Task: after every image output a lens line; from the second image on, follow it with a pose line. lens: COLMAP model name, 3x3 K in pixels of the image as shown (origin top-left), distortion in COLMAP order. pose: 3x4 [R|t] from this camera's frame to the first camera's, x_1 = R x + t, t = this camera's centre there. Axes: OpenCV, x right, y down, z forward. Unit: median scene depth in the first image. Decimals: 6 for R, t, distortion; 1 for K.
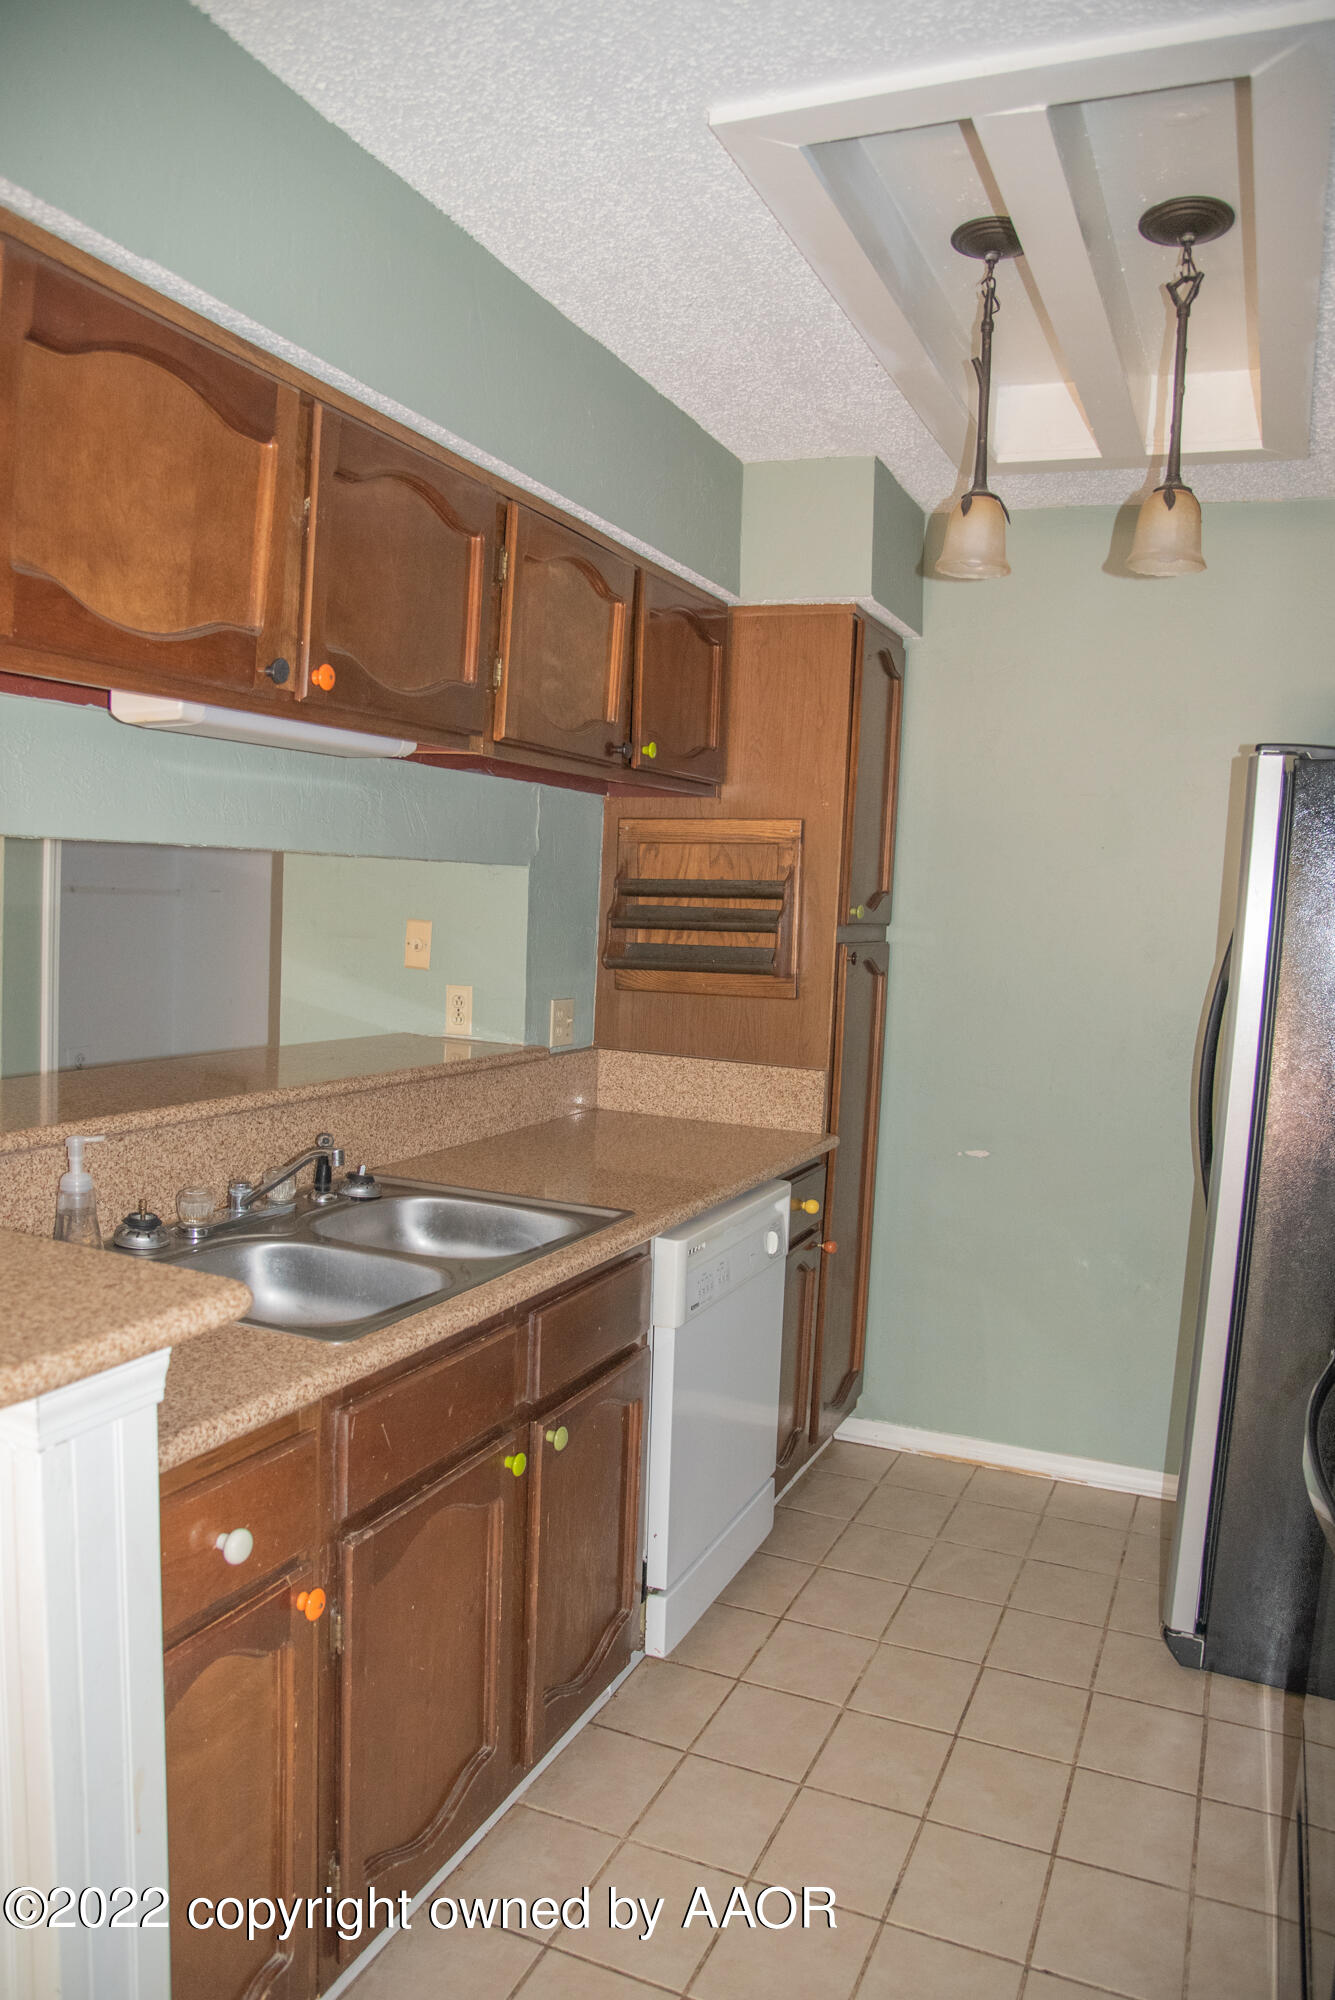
lens RADIAL K [[1425.2, 0, 678.6], [0, 1425.2, 1025.4], [0, 0, 1]] dist [-0.115485, 0.074670]
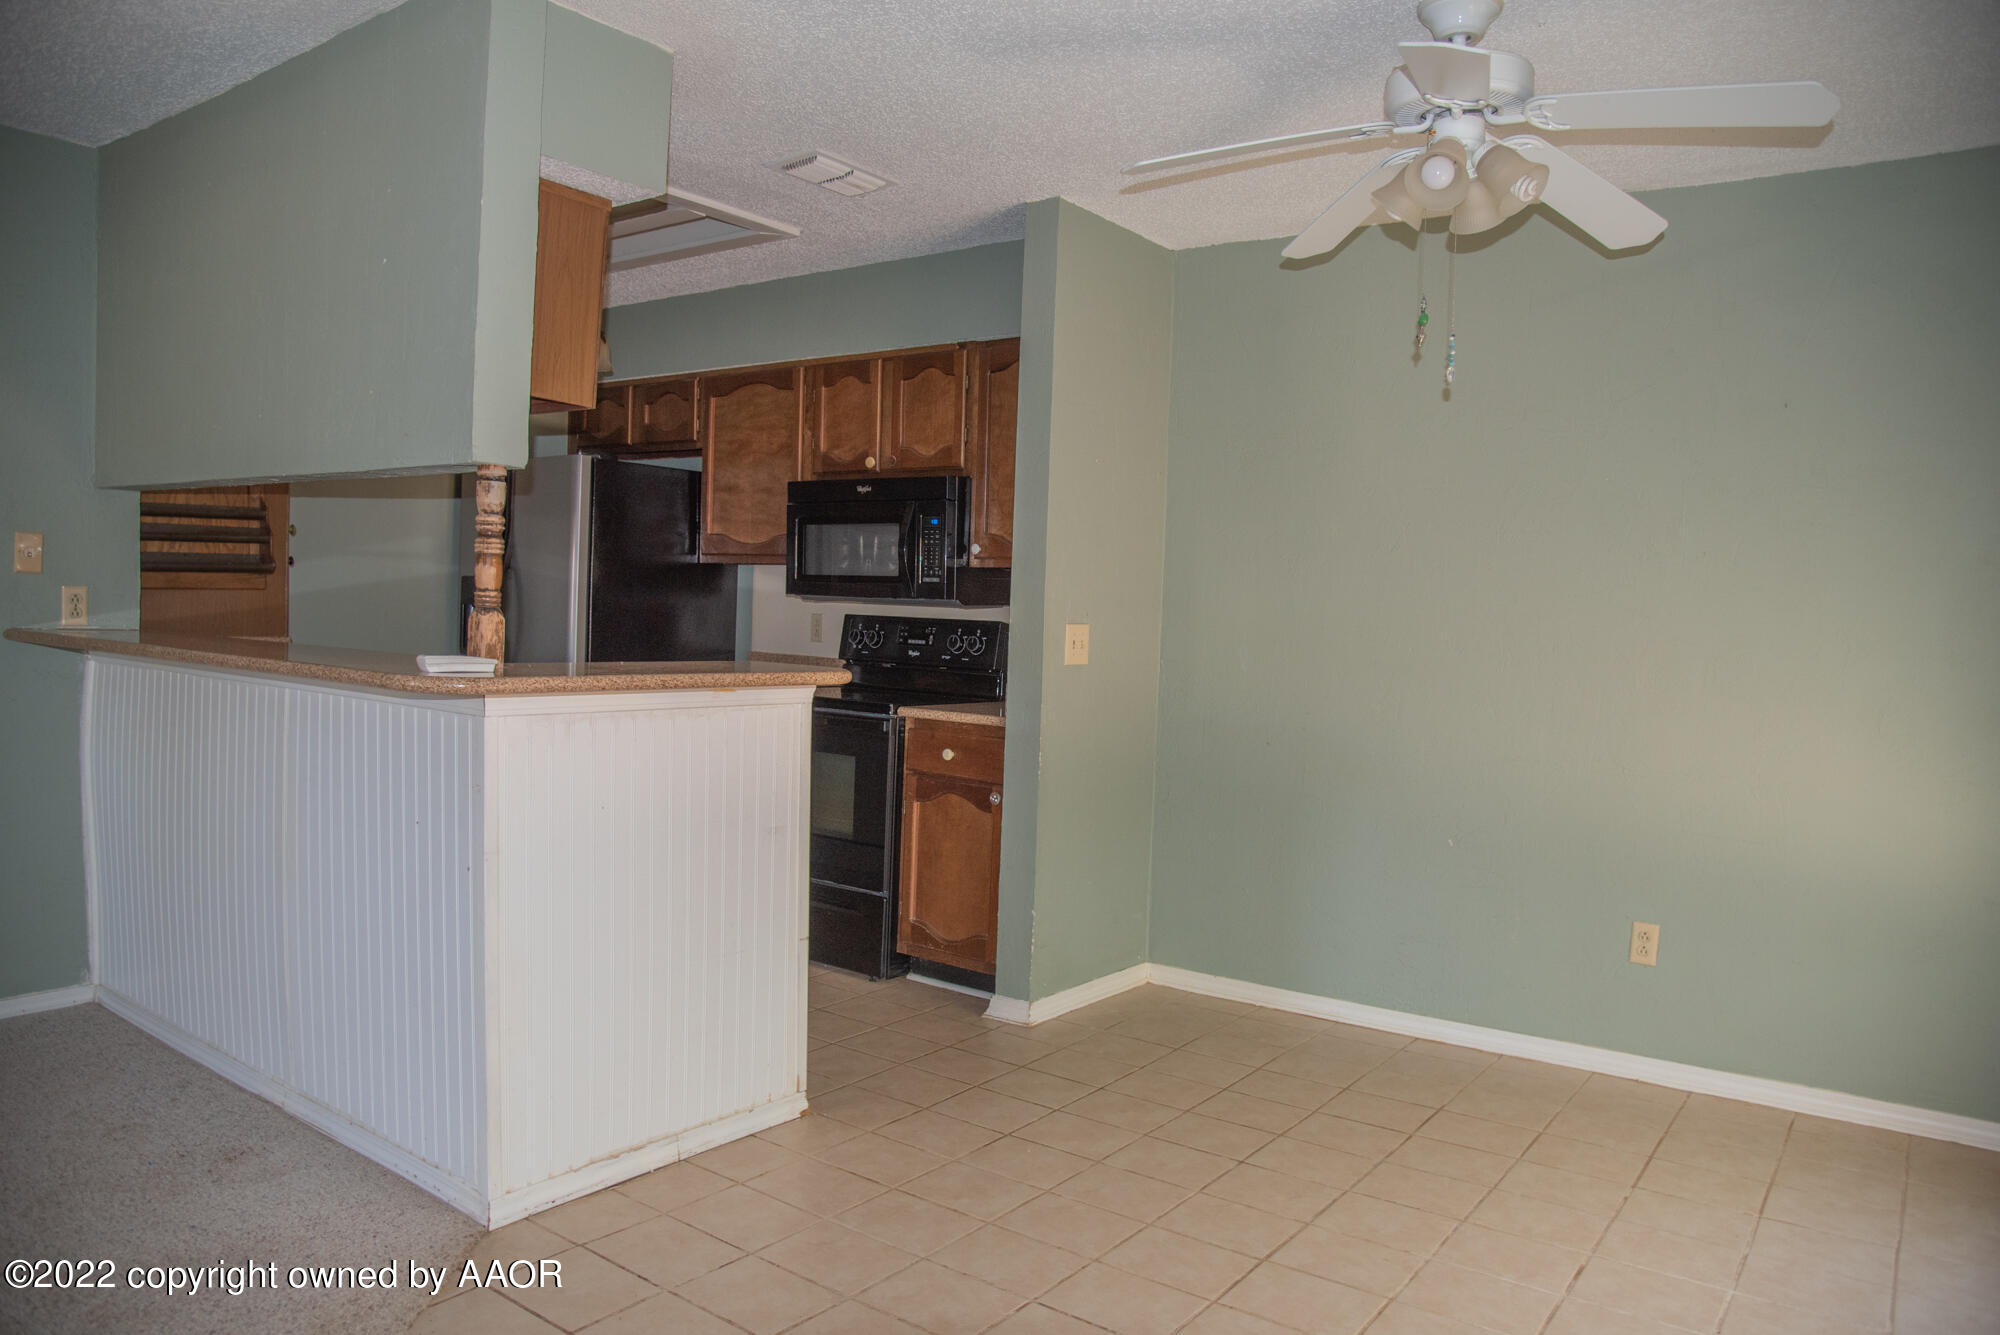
lens RADIAL K [[1362.0, 0, 1003.2], [0, 1362.0, 671.1], [0, 0, 1]] dist [-0.109445, 0.060736]
pose [[0.236313, -0.086851, 0.967788, -1.247381], [0.064258, 0.995214, 0.073622, 0.016332], [-0.969550, 0.044790, 0.240763, -0.058811]]
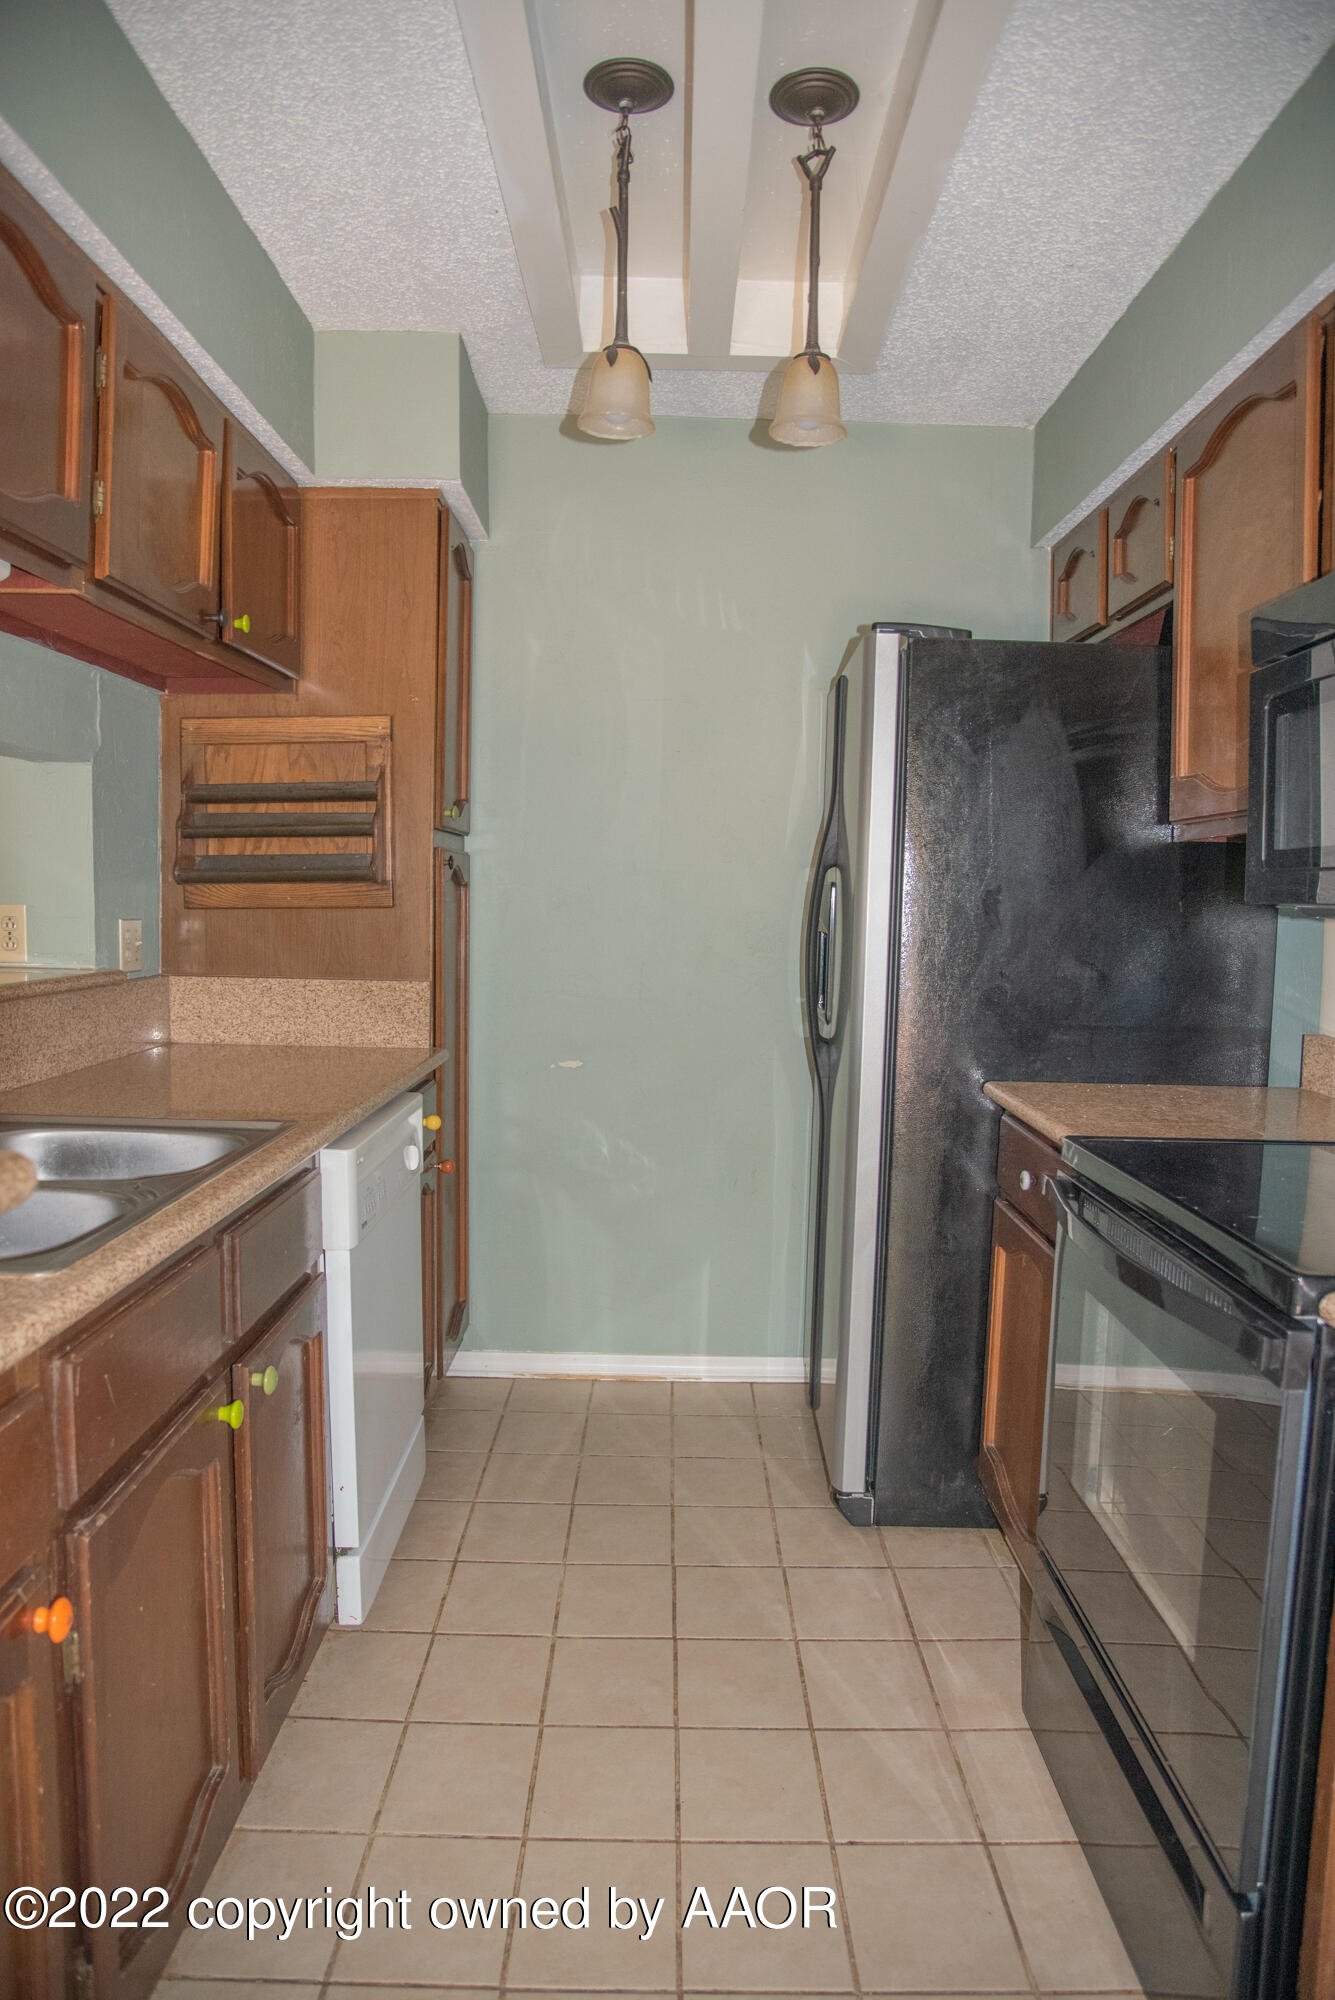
lens RADIAL K [[1370.5, 0, 675.6], [0, 1370.5, 1001.5], [0, 0, 1]] dist [-0.110763, 0.065204]
pose [[0.920338, -0.060716, 0.386383, -0.115732], [0.061319, 0.998060, 0.010778, 0.053836], [-0.386288, 0.013773, 0.922275, 0.118393]]
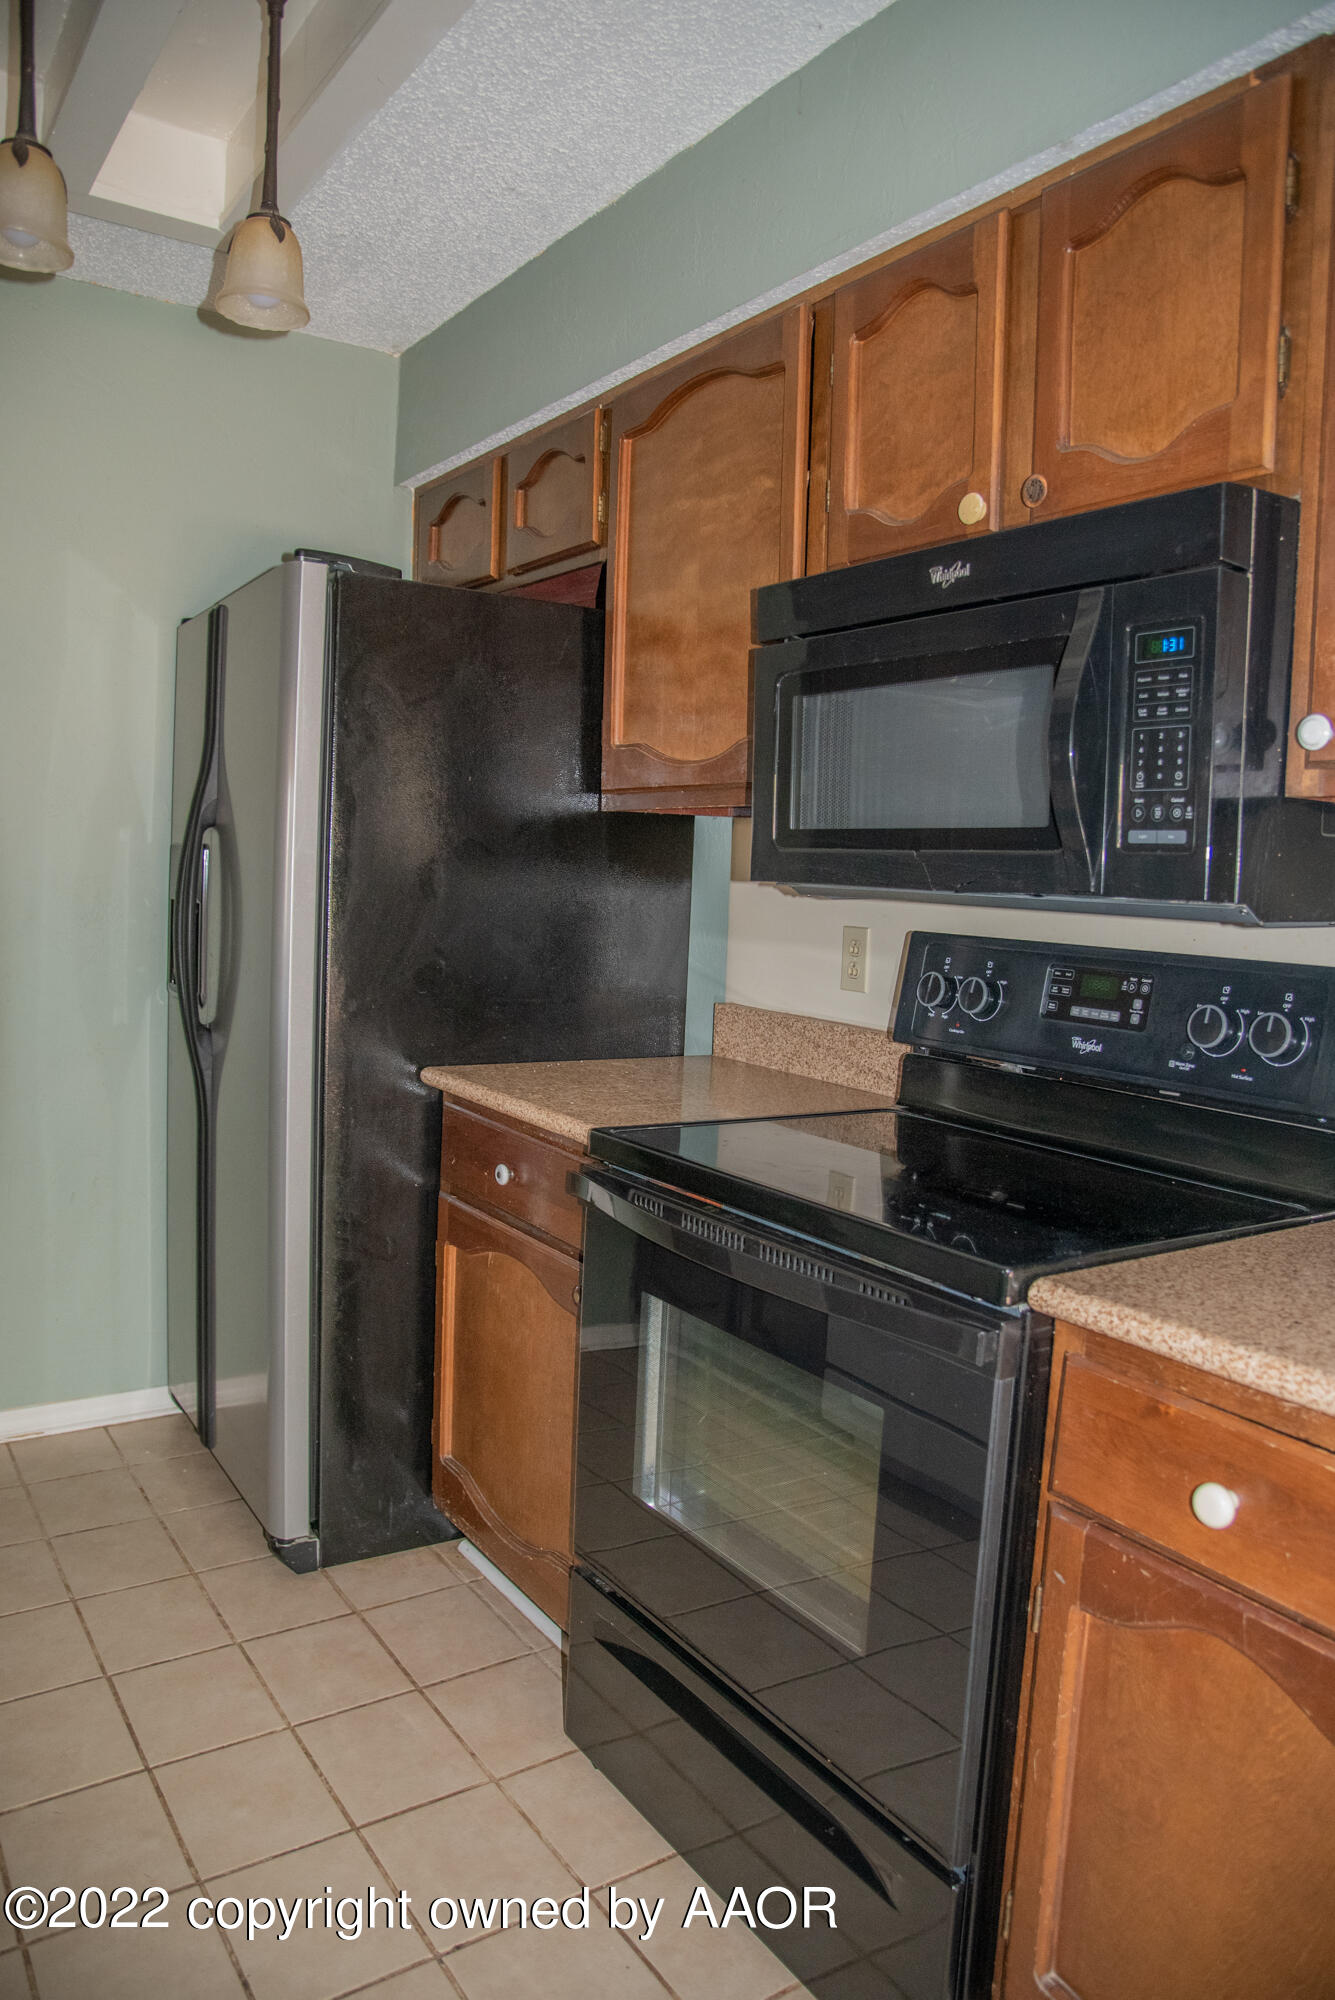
lens RADIAL K [[1389.8, 0, 668.8], [0, 1389.8, 1005.1], [0, 0, 1]] dist [-0.117045, 0.068077]
pose [[0.552058, -0.106579, 0.826966, -0.192260], [0.064366, 0.994285, 0.085175, 0.028659], [-0.831318, 0.006207, 0.555763, 0.285535]]
